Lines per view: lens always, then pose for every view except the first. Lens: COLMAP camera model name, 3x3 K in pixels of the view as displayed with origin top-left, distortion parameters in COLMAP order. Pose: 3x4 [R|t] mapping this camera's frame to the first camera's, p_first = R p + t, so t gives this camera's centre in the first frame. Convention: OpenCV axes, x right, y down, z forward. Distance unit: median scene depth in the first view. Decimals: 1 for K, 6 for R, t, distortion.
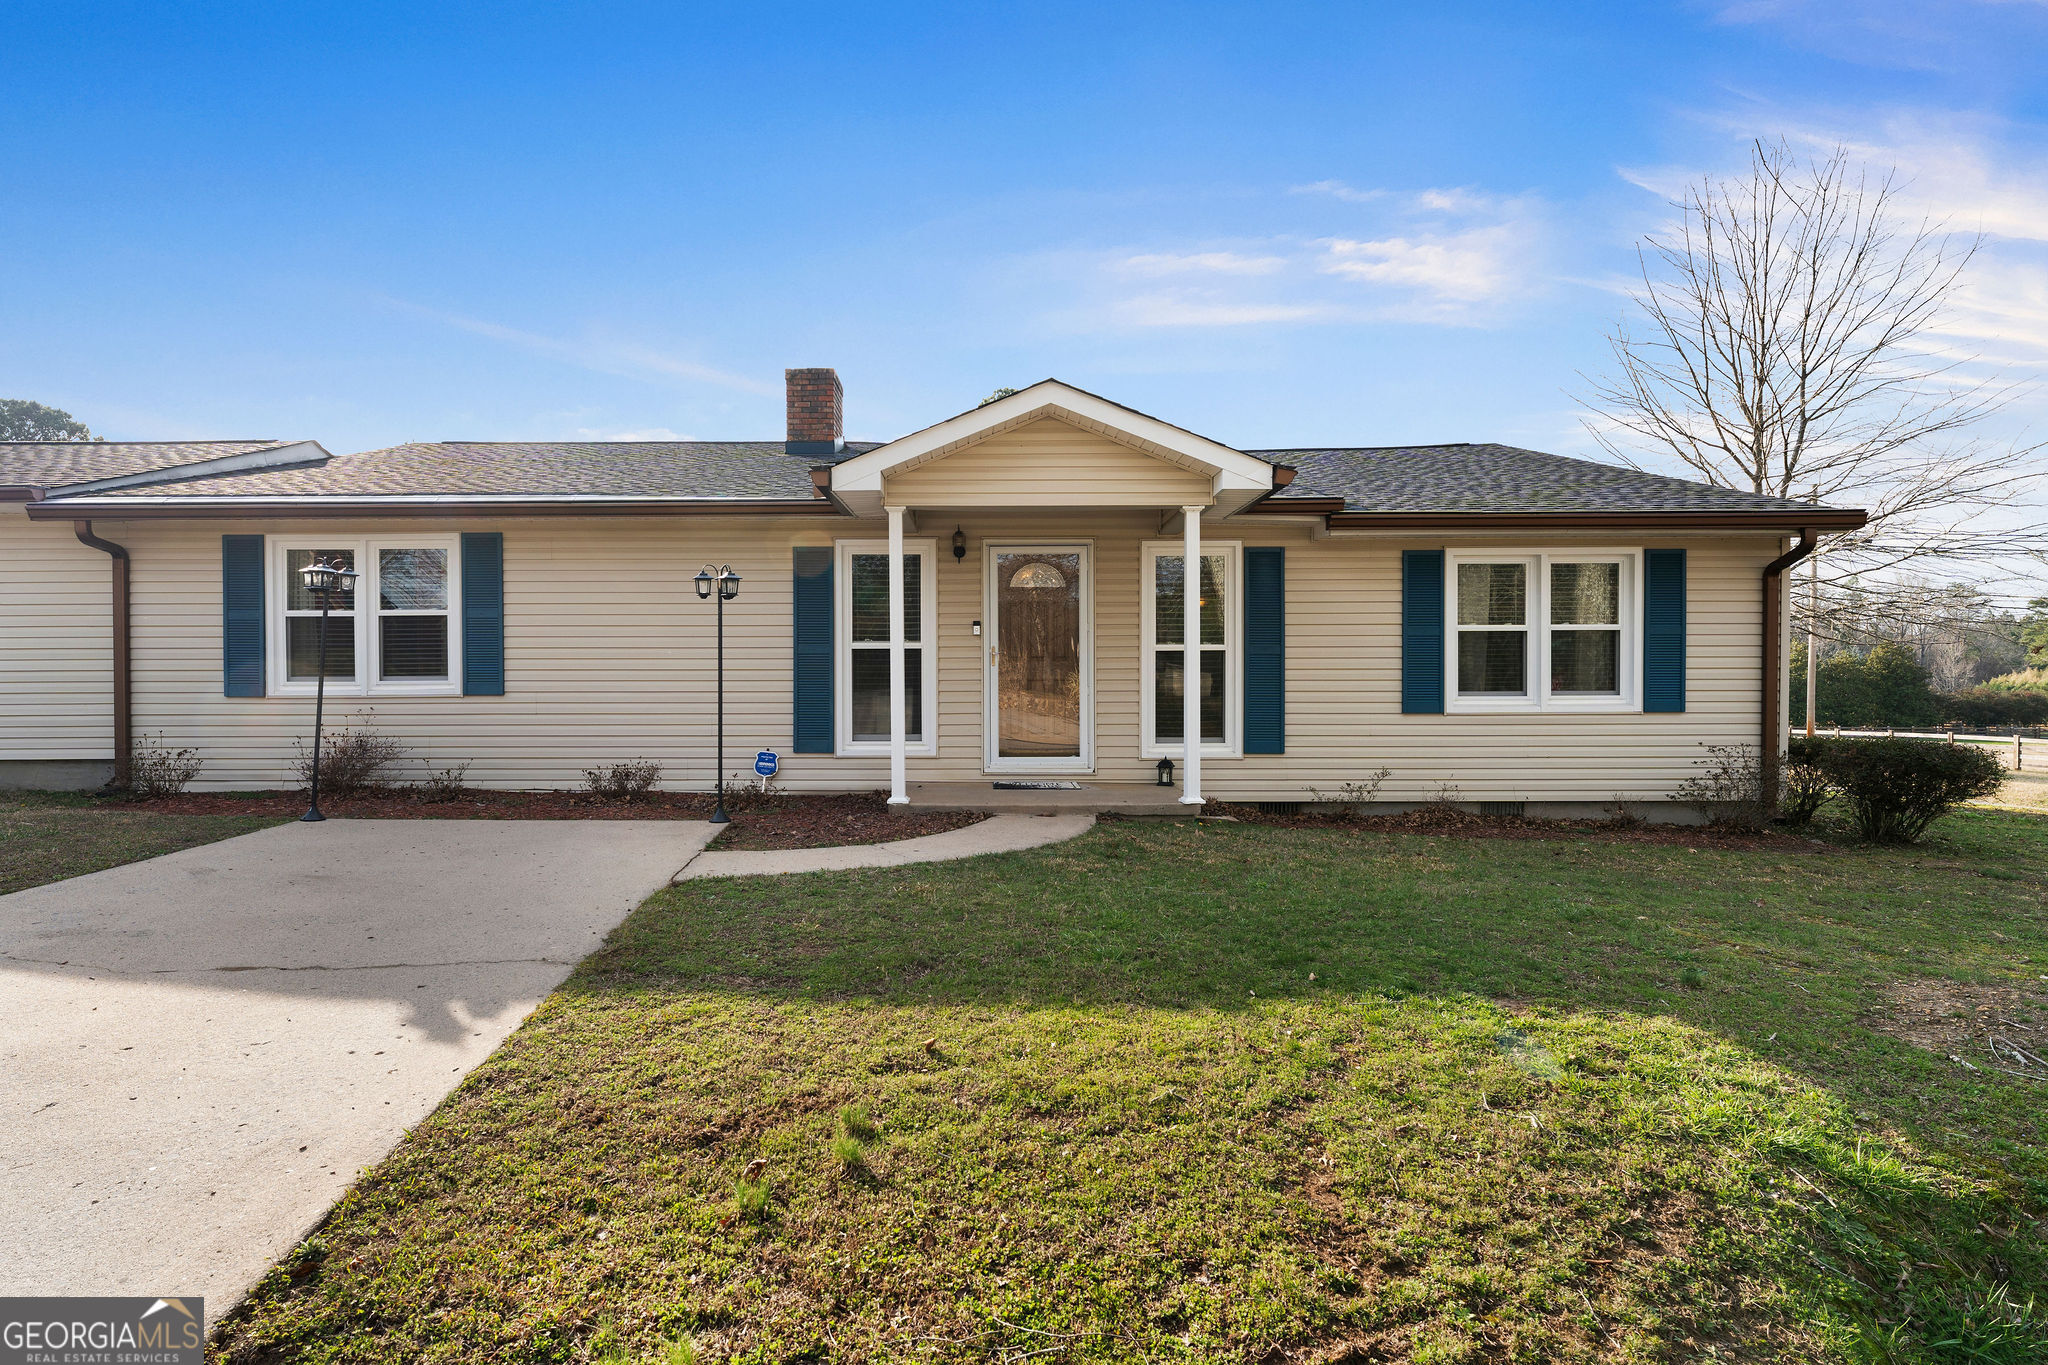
lens RADIAL K [[968.9, 0, 1008.4], [0, 968.9, 698.1], [0, 0, 1]] dist [-0.000057, -0.000206]
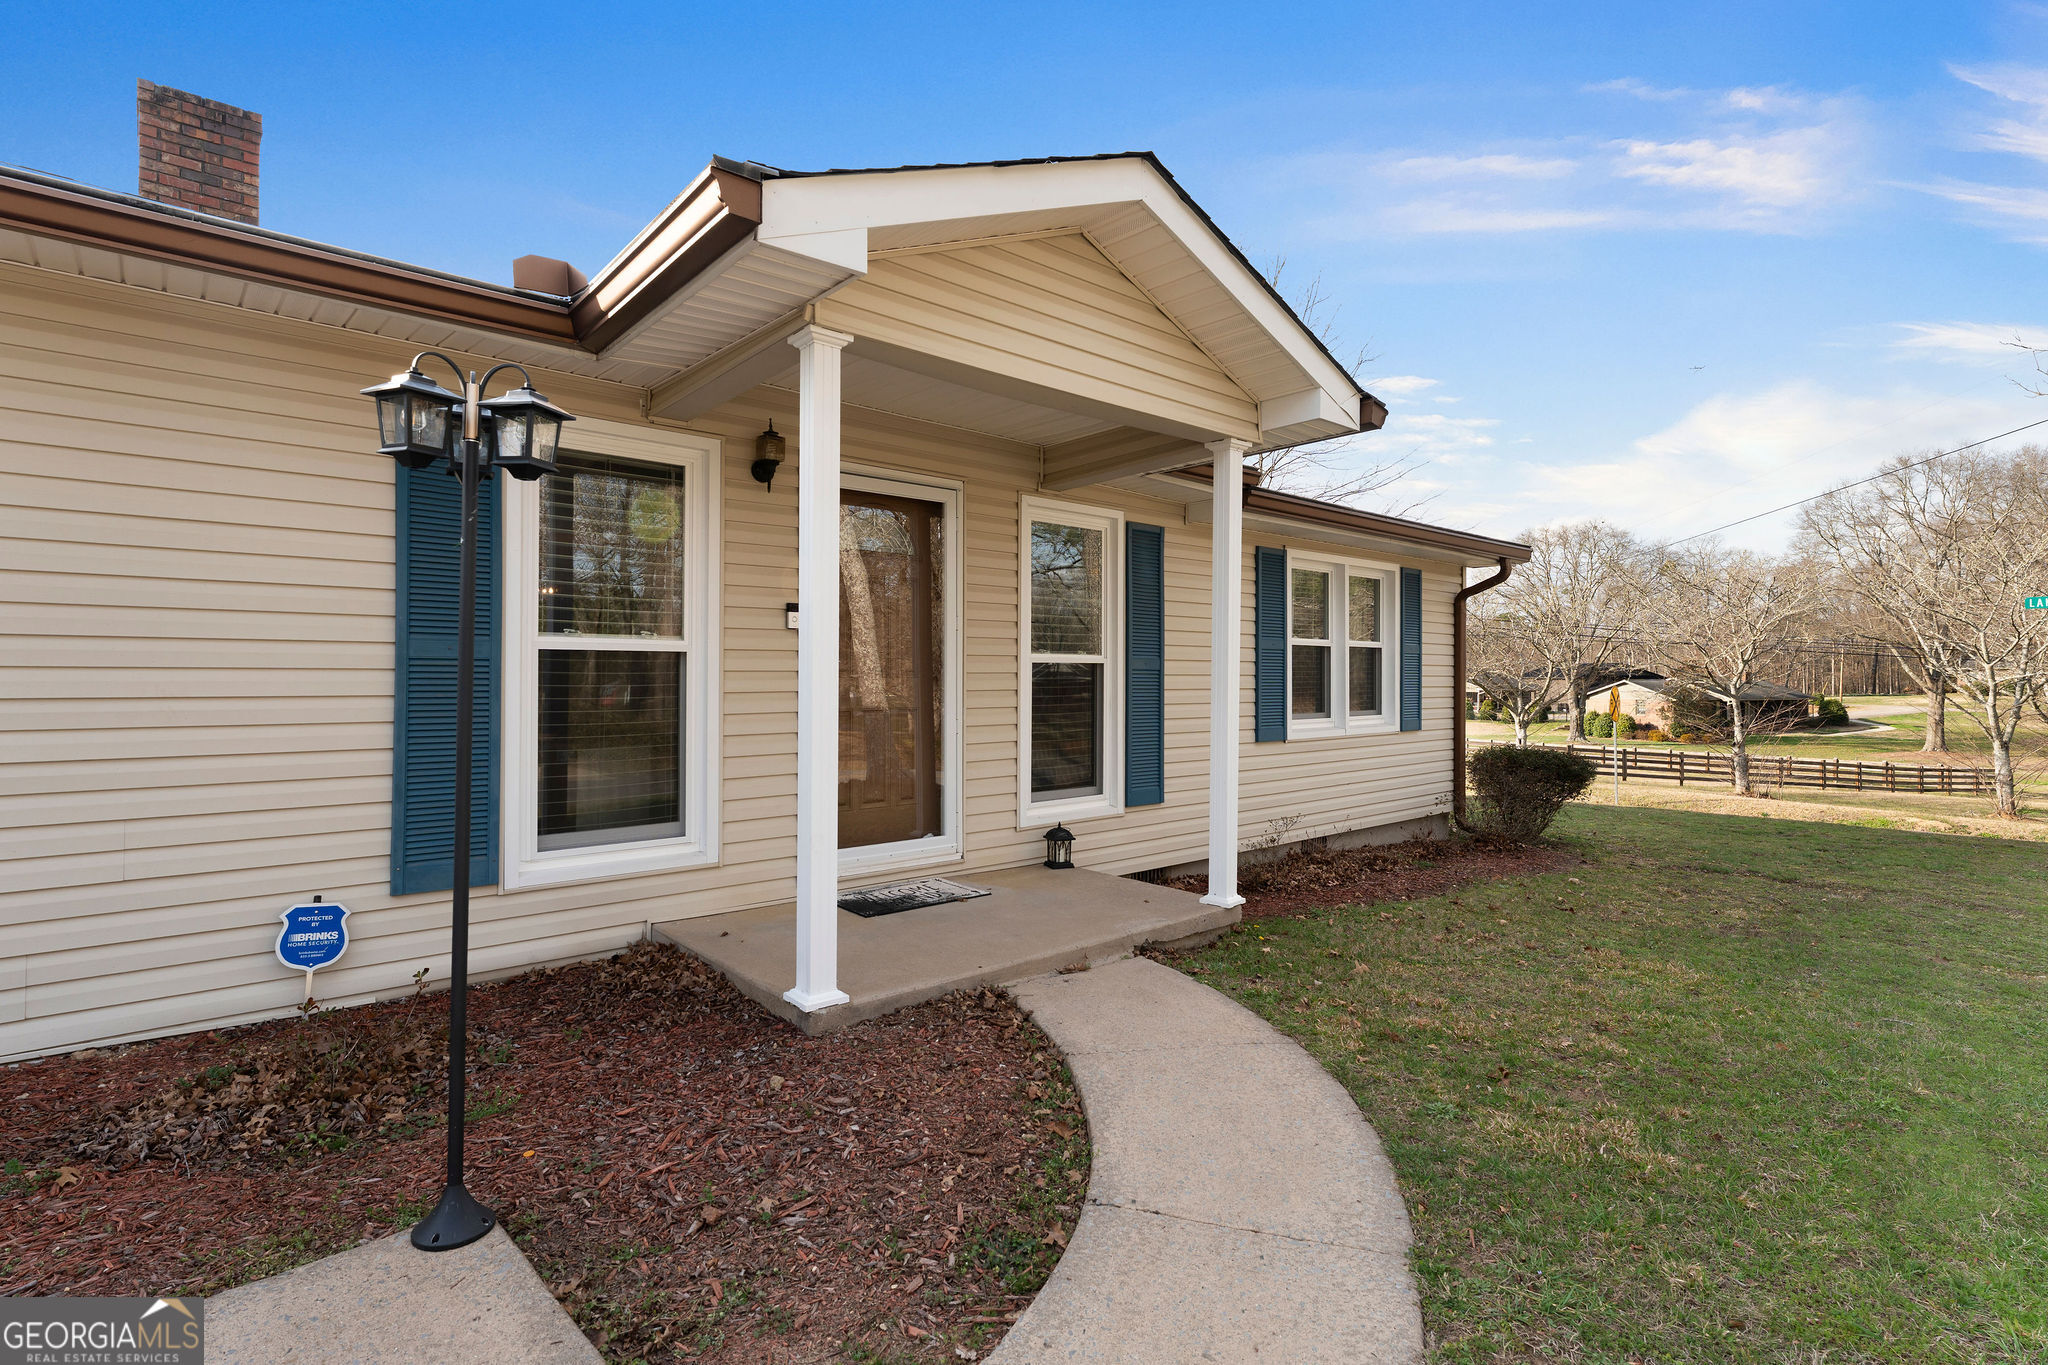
lens RADIAL K [[975.5, 0, 1012.5], [0, 975.5, 681.8], [0, 0, 1]] dist [0.003898, -0.001006]
pose [[0.753247, 0.000969, 0.657737, -0.297358], [0.016676, 0.999649, -0.020569, -0.022462], [-0.657527, 0.026462, 0.752966, 0.510406]]
